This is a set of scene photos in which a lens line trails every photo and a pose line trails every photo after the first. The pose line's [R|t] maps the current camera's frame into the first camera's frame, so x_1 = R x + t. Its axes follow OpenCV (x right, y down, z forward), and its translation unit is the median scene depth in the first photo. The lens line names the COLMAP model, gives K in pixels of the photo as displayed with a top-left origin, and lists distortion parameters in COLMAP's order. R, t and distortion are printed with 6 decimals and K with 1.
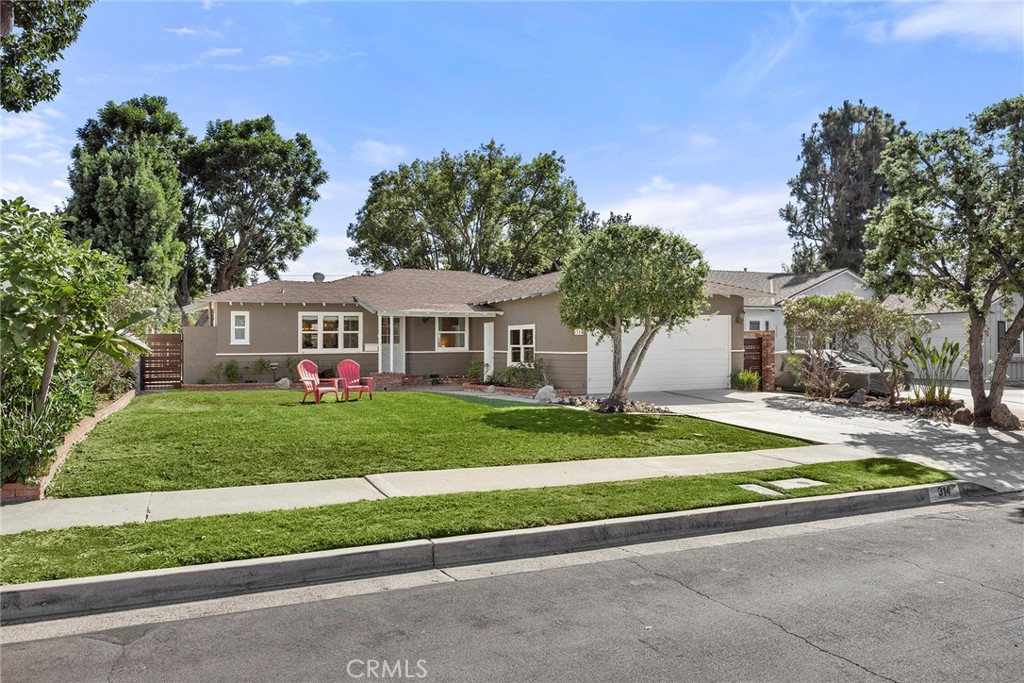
lens RADIAL K [[703.2, 0, 511.5], [0, 703.2, 350.1], [0, 0, 1]] dist [0.002450, 0.004275]
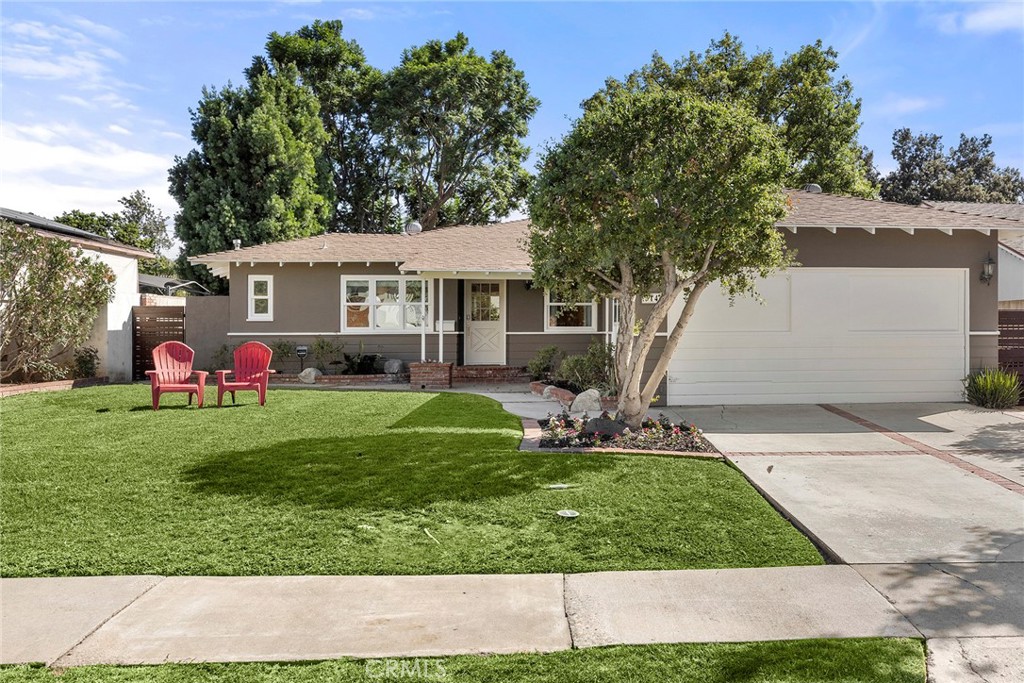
lens RADIAL K [[924.9, 0, 512.3], [0, 924.9, 333.0], [0, 0, 1]] dist [-0.001683, 0.003092]
pose [[0.951279, 0.007069, -0.308249, 0.073965], [-0.006844, 0.999975, 0.001808, 0.000680], [0.308254, 0.000389, 0.951304, 0.075839]]
